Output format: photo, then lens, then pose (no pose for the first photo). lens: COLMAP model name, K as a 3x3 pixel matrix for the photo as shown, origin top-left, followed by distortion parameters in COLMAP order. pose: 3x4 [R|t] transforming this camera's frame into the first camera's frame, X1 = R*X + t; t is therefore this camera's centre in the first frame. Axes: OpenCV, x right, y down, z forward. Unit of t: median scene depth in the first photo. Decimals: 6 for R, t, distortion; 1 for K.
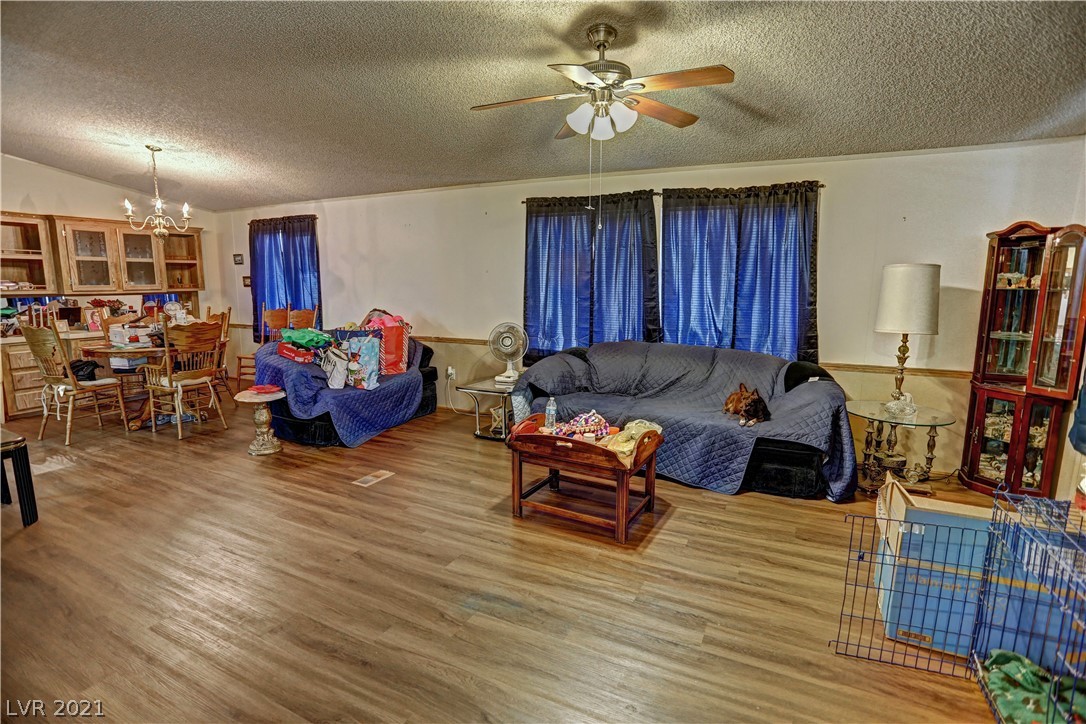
lens RADIAL K [[525.5, 0, 559.7], [0, 525.5, 354.9], [0, 0, 1]] dist [-0.035281, 0.009431]
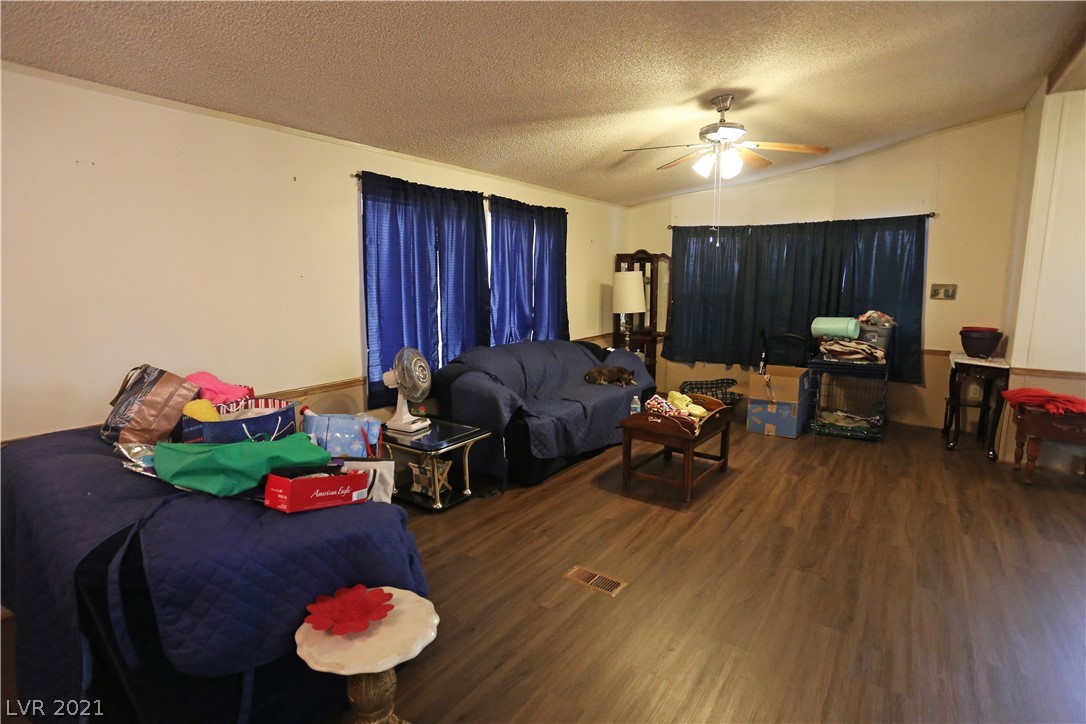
lens RADIAL K [[525.5, 0, 535.7], [0, 525.5, 359.1], [0, 0, 1]] dist [-0.035281, 0.009431]
pose [[0.180916, -0.153989, 0.971368, -0.896090], [0.147329, 0.980765, 0.128039, -0.132439], [-0.972401, 0.119946, 0.200123, 0.819317]]
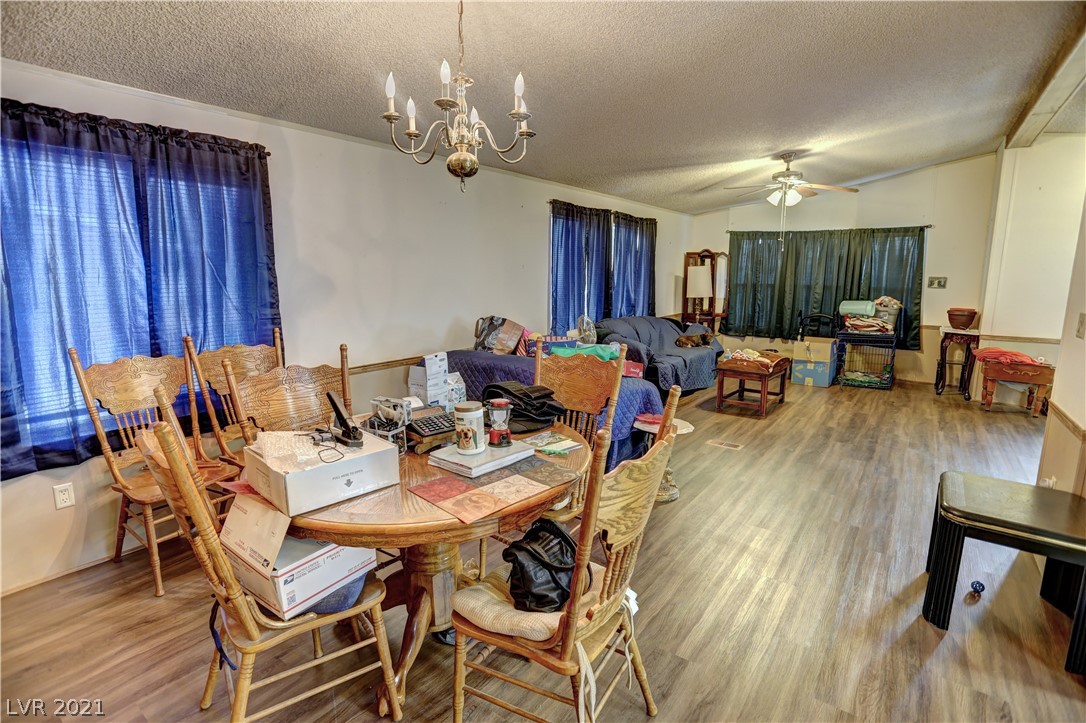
lens RADIAL K [[525.5, 0, 540.3], [0, 525.5, 353.6], [0, 0, 1]] dist [-0.035281, 0.009431]
pose [[0.192209, -0.158581, 0.968456, -1.408464], [0.139582, 0.981242, 0.132972, -0.166540], [-0.971377, 0.109620, 0.210739, 1.024789]]
